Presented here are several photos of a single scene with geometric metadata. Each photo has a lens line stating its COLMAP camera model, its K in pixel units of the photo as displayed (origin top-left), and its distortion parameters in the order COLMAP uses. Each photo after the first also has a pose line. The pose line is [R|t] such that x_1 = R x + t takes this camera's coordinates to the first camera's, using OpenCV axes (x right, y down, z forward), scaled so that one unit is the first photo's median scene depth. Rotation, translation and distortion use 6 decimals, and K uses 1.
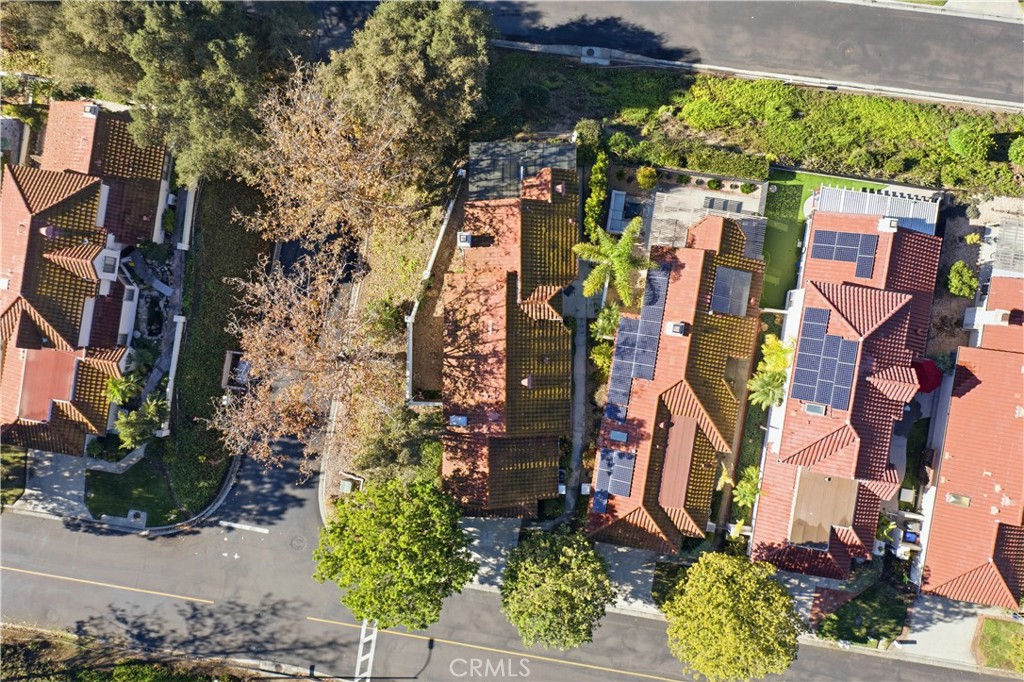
lens RADIAL K [[818.4, 0, 512.0], [0, 818.4, 341.0], [0, 0, 1]] dist [-0.022712, 0.017582]
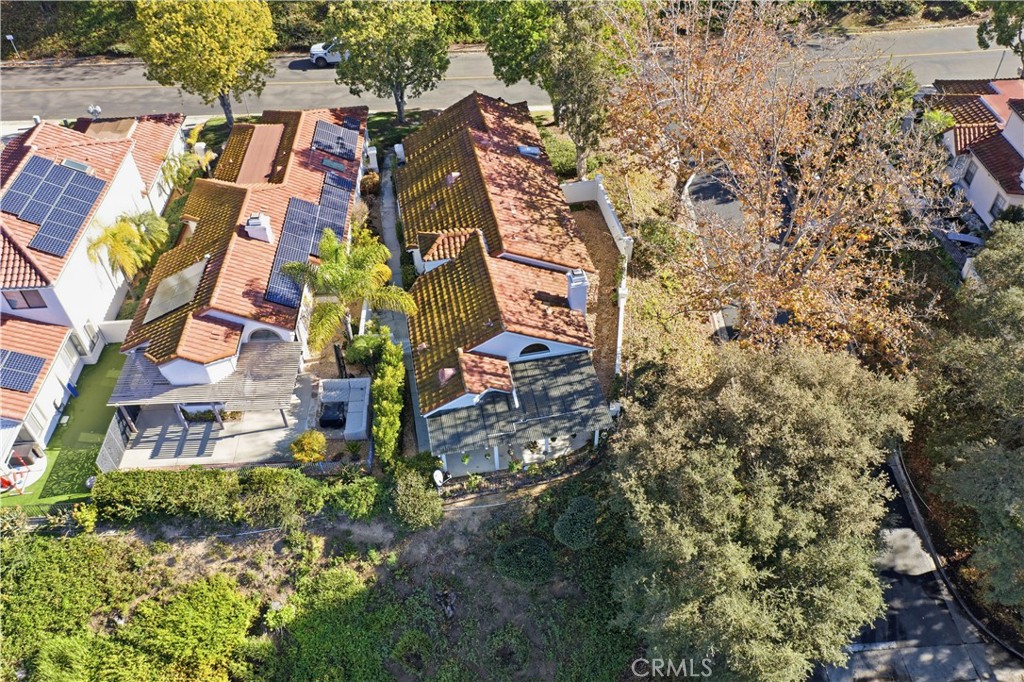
lens RADIAL K [[818.4, 0, 512.0], [0, 818.4, 341.0], [0, 0, 1]] dist [-0.022712, 0.017582]
pose [[-0.978133, 0.186442, -0.092168, 0.063615], [-0.196321, -0.681404, 0.705086, -0.611629], [0.068654, 0.707763, 0.703106, 0.560533]]
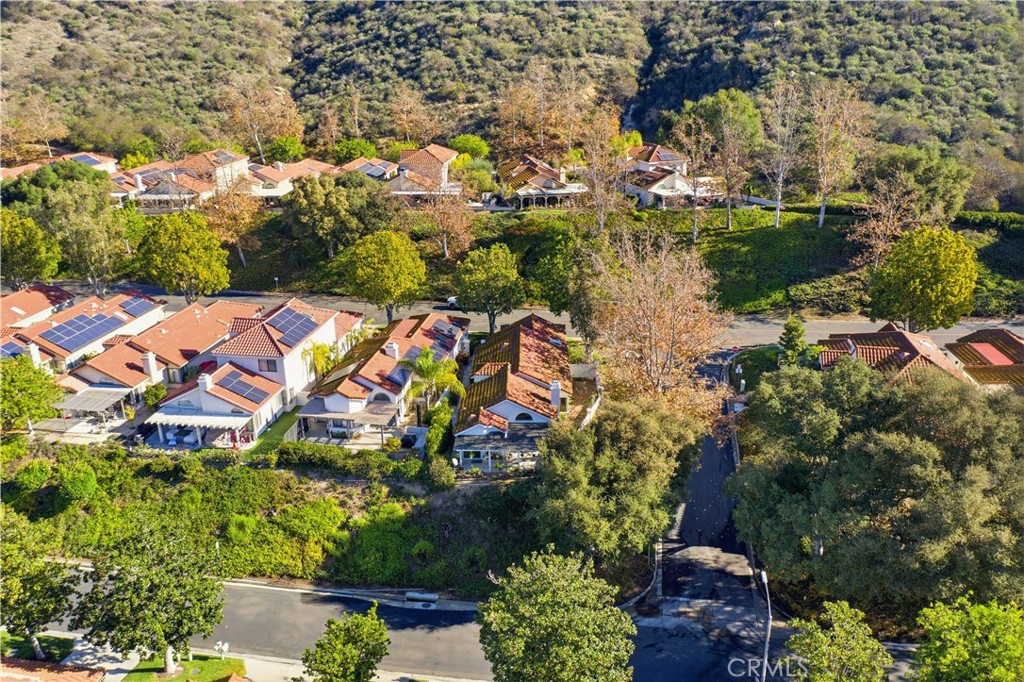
lens RADIAL K [[818.4, 0, 512.0], [0, 818.4, 341.0], [0, 0, 1]] dist [-0.022712, 0.017582]
pose [[-0.998322, 0.047514, 0.033109, -0.037813], [0.014855, -0.342473, 0.939410, -1.205958], [0.055974, 0.938325, 0.341193, 0.525966]]
